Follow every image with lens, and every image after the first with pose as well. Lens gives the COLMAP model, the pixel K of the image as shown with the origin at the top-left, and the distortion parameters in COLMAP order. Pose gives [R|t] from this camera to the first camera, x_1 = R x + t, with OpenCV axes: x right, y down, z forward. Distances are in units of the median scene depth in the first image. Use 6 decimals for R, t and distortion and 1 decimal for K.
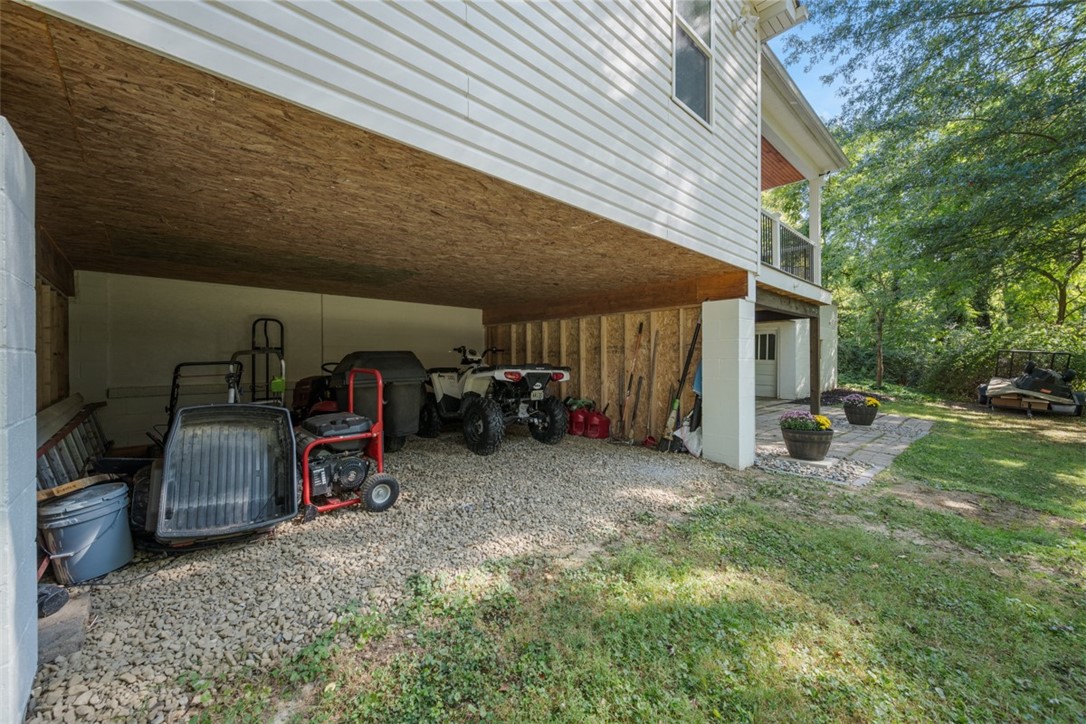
lens RADIAL K [[426.6, 0, 543.7], [0, 426.6, 359.1], [0, 0, 1]] dist [-0.000995, -0.000201]
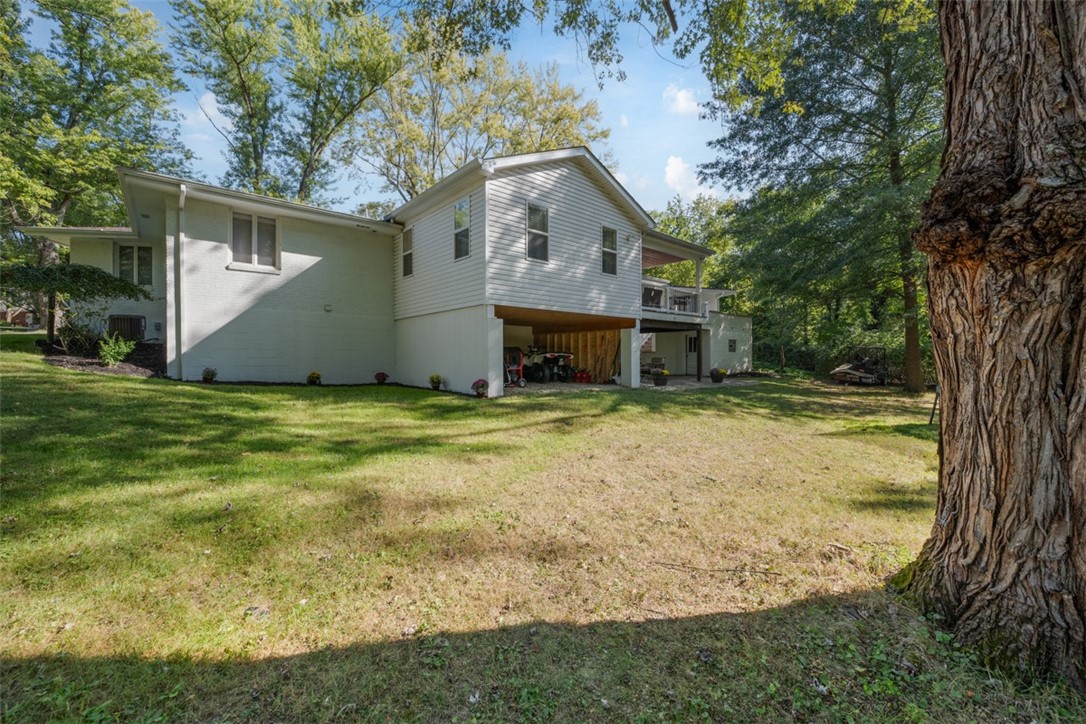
lens RADIAL K [[426.6, 0, 544.7], [0, 426.6, 359.4], [0, 0, 1]] dist [-0.000995, -0.000201]
pose [[0.999486, -0.000761, -0.032034, -0.022896], [0.000985, 0.999975, 0.006963, 0.029025], [0.032028, -0.006991, 0.999463, -1.197253]]
